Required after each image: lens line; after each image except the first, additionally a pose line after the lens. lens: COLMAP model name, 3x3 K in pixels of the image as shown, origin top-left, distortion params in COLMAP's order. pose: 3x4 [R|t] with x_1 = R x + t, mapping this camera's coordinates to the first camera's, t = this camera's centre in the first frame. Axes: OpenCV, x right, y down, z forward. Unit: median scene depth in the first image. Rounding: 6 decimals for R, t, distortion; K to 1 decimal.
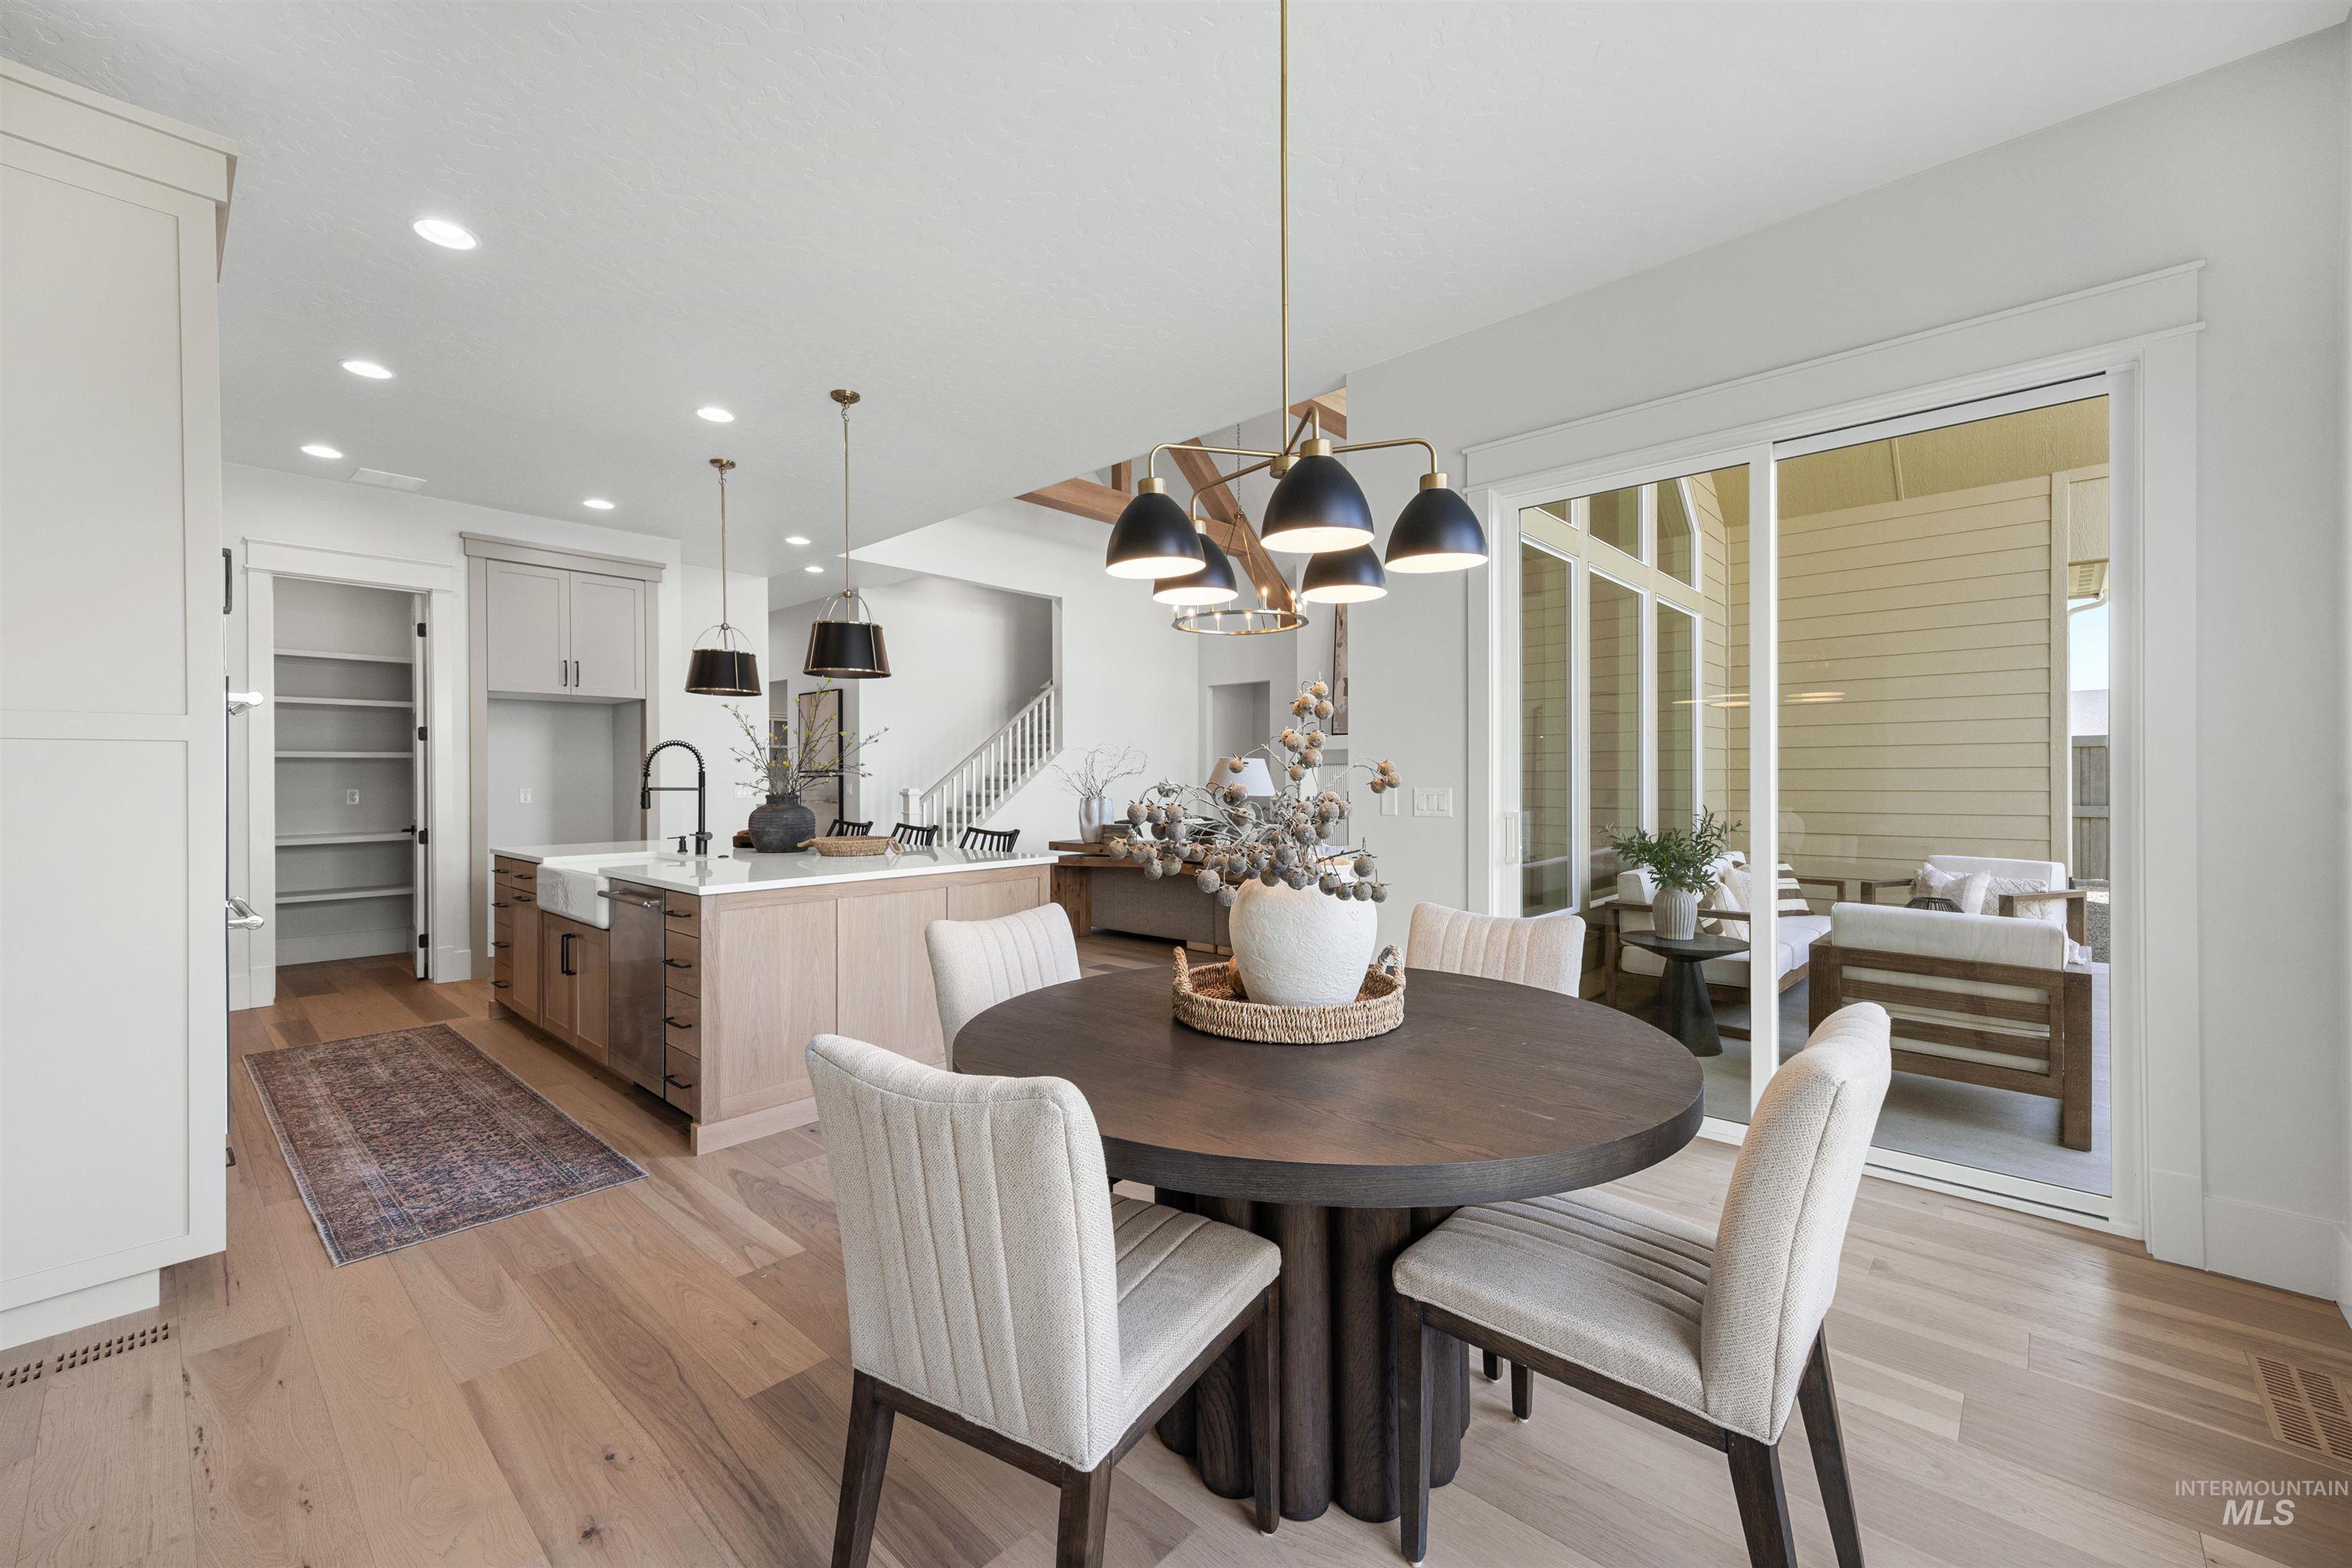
lens RADIAL K [[934.5, 0, 1170.1], [0, 934.5, 785.0], [0, 0, 1]] dist [-0.000272, -0.000278]
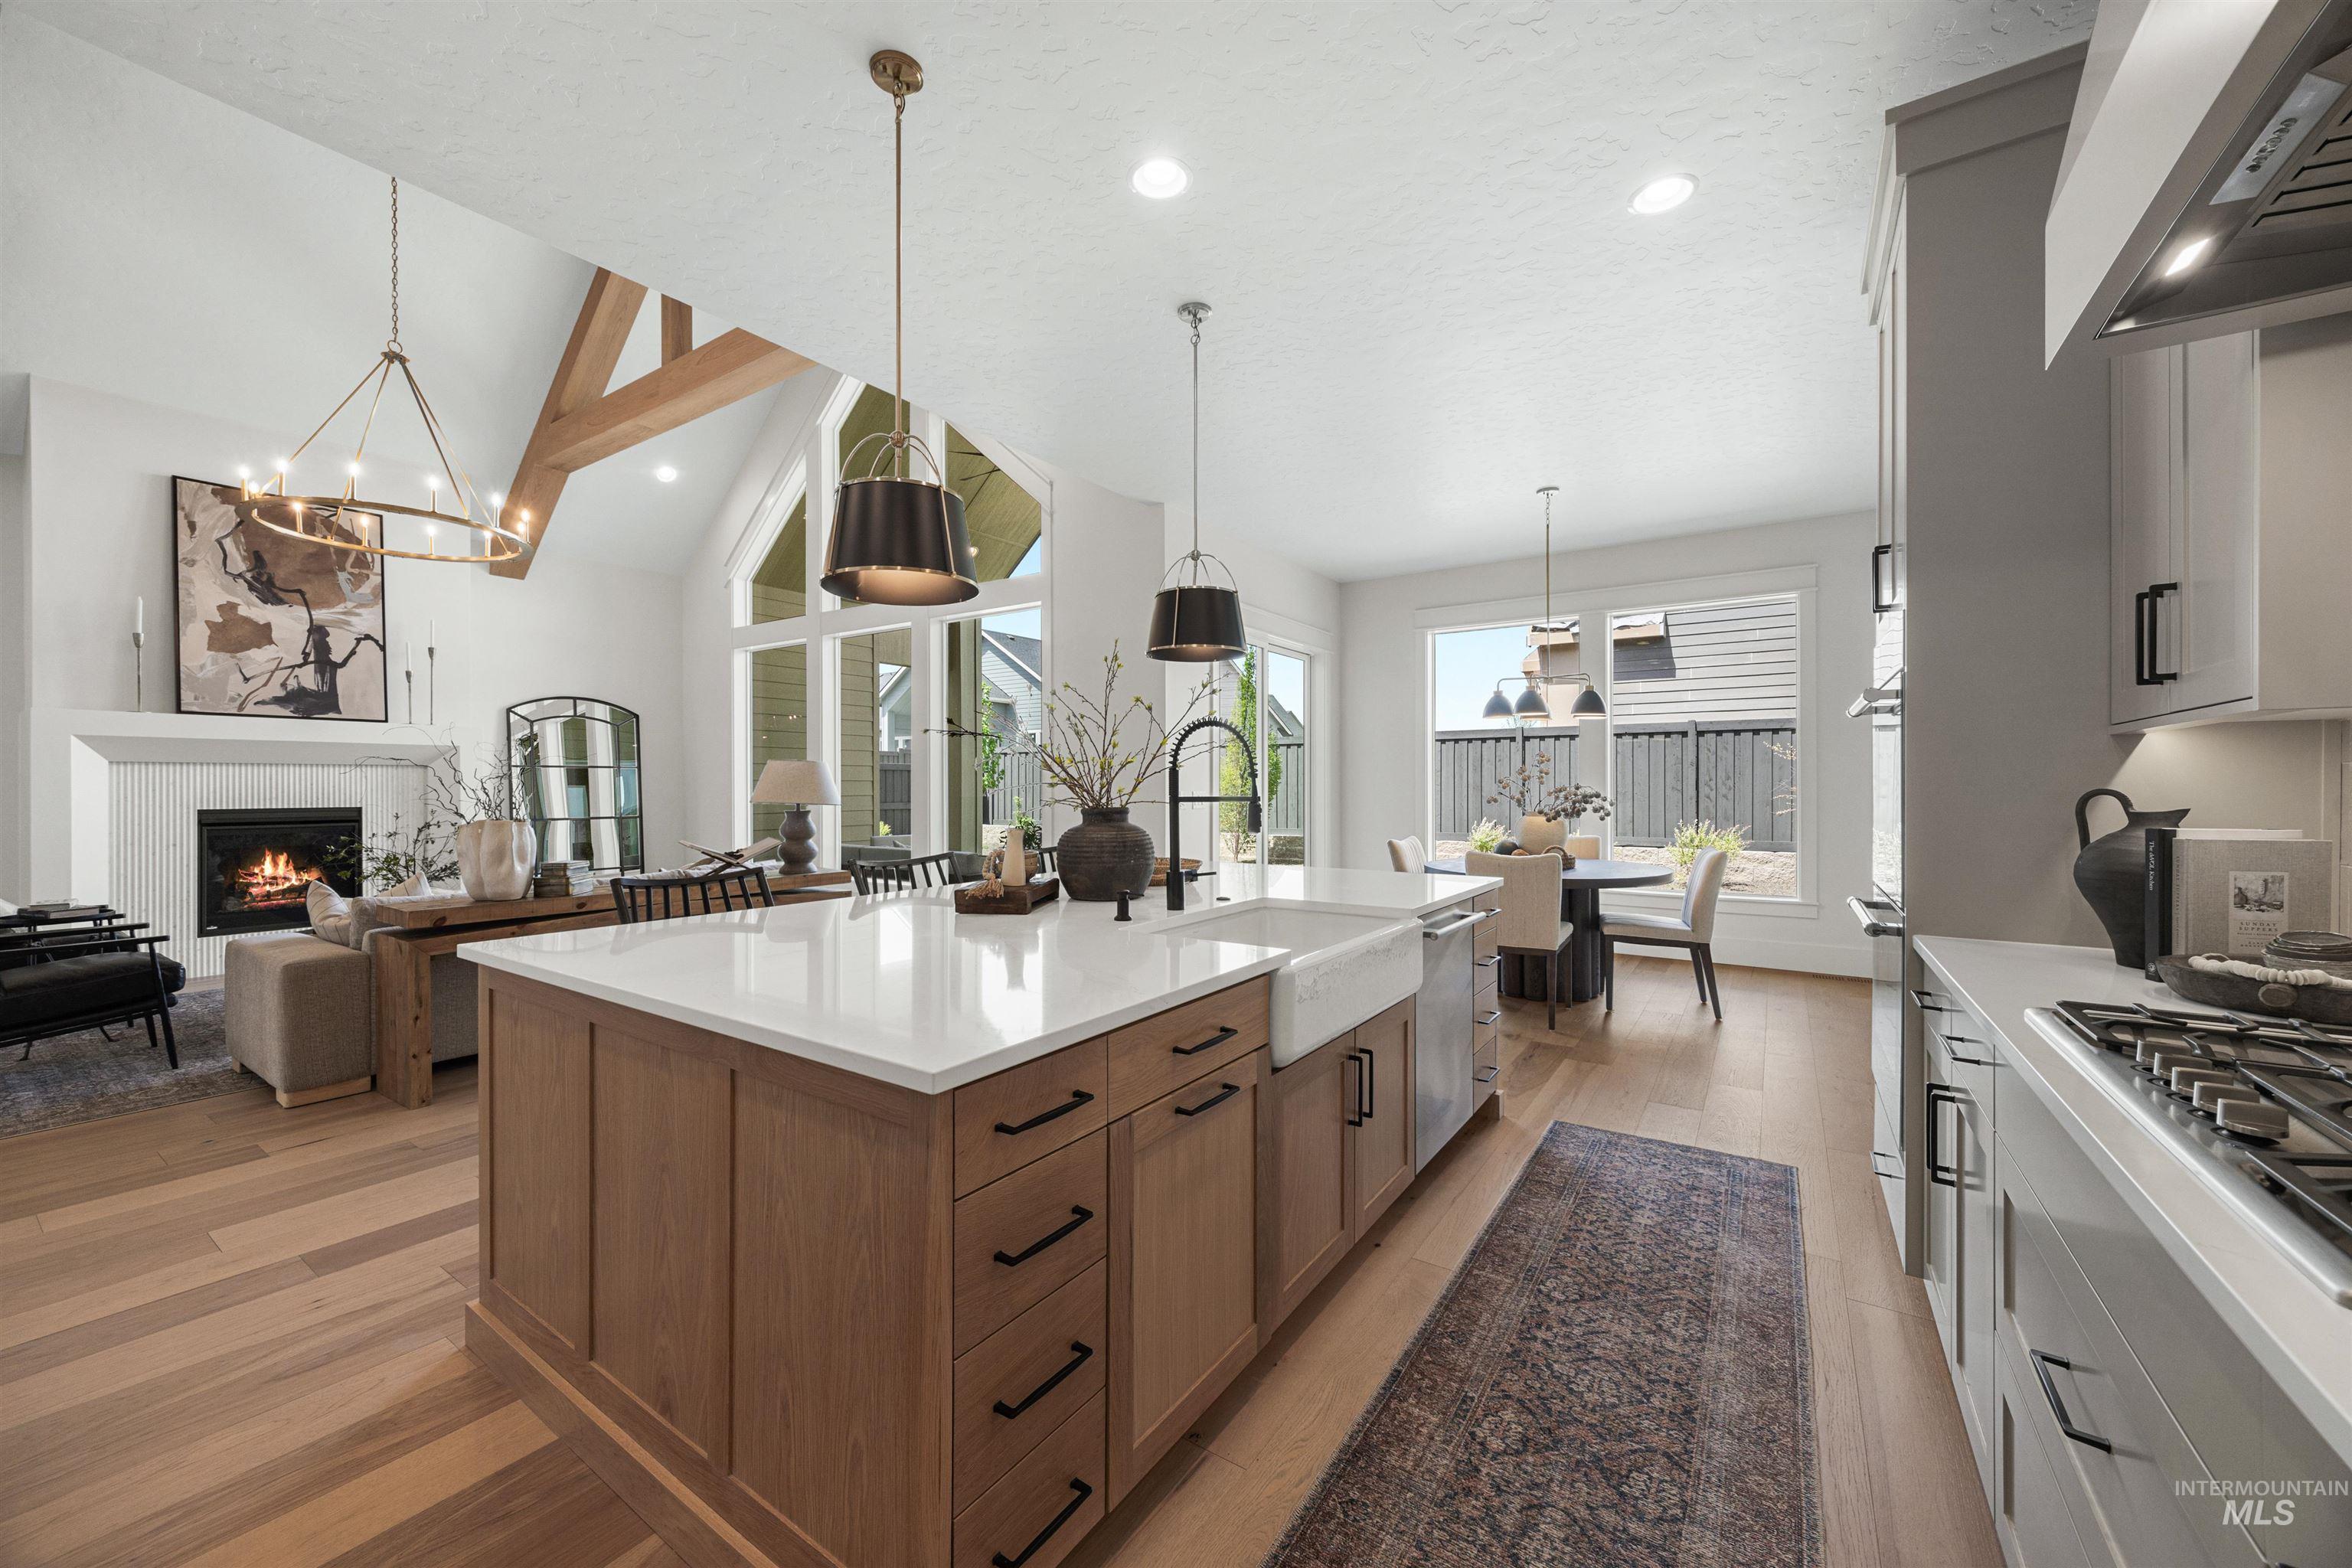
lens RADIAL K [[896.6, 0, 1177.5], [0, 896.6, 785.0], [0, 0, 1]] dist [0.001576, -0.000050]
pose [[-0.145224, 0.002642, 0.989395, -1.082631], [0.008080, 0.999966, -0.001484, -0.004091], [-0.989366, 0.007778, -0.145241, 1.096539]]
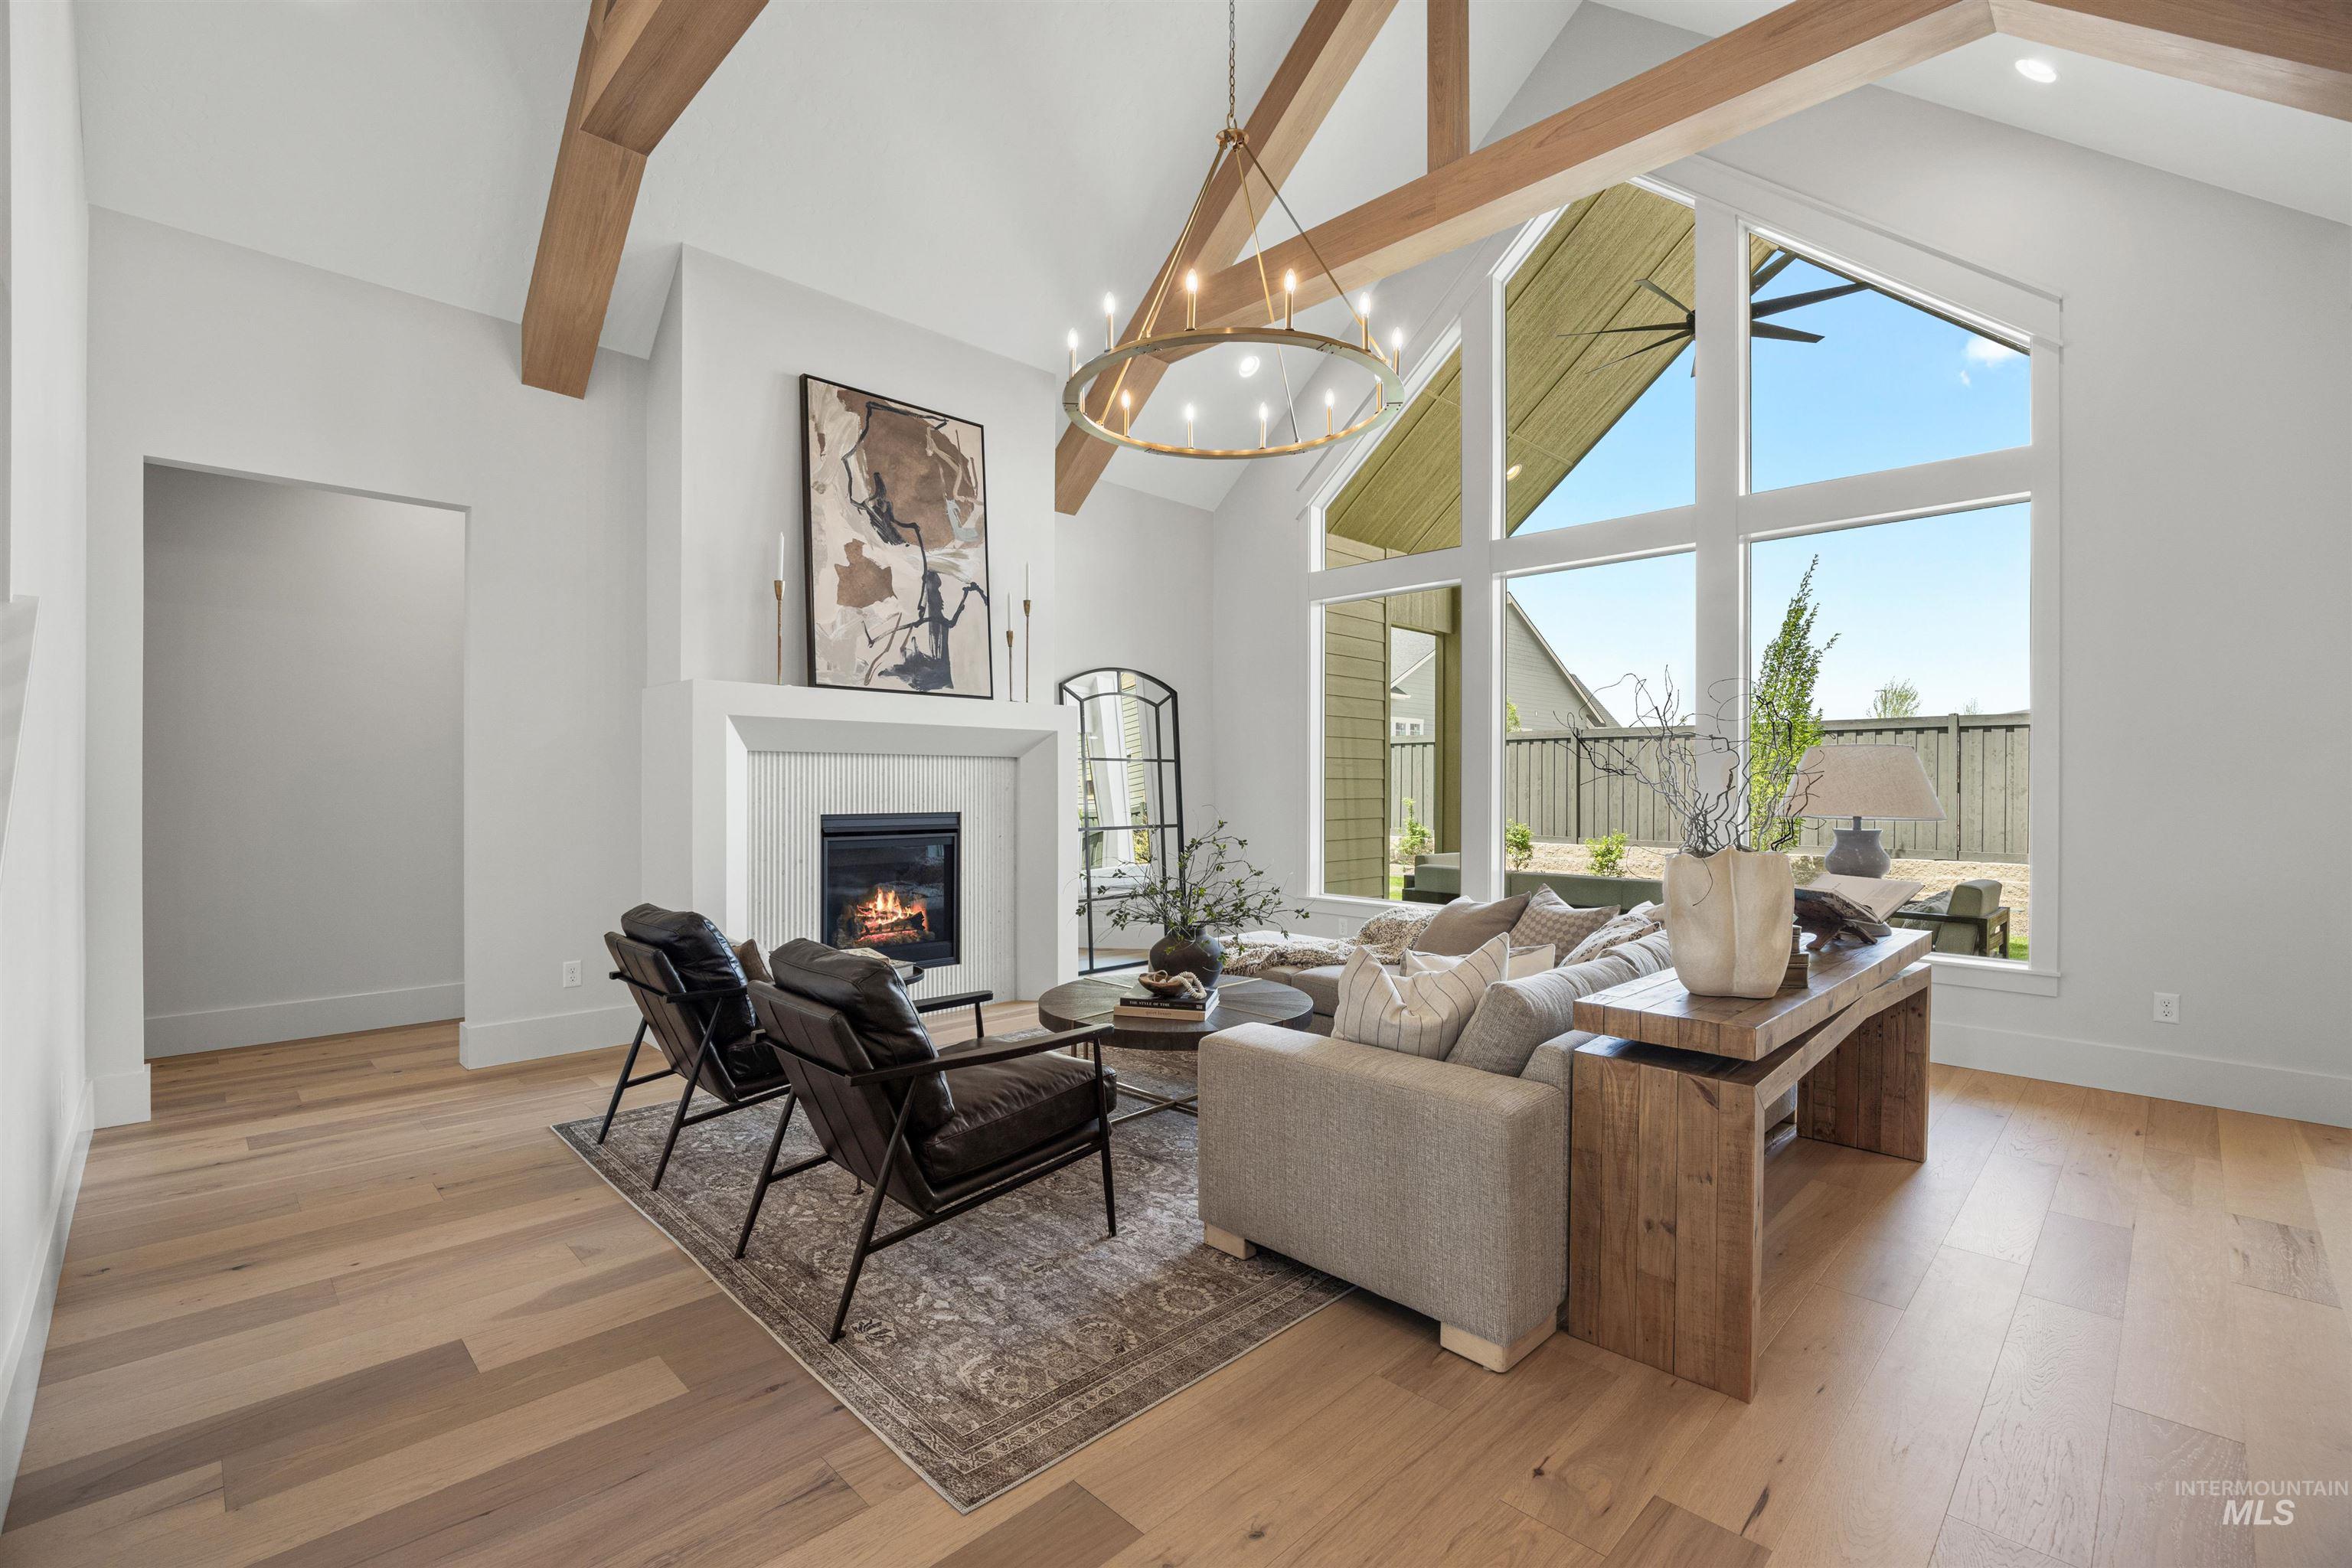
lens RADIAL K [[1029.6, 0, 1172.5], [0, 1029.6, 786.7], [0, 0, 1]] dist [-0.000941, -0.000031]
pose [[0.042289, -0.002515, 0.999102, -0.700554], [-0.000075, 0.999997, 0.002521, -0.014772], [-0.999105, -0.000182, 0.042289, 1.890004]]
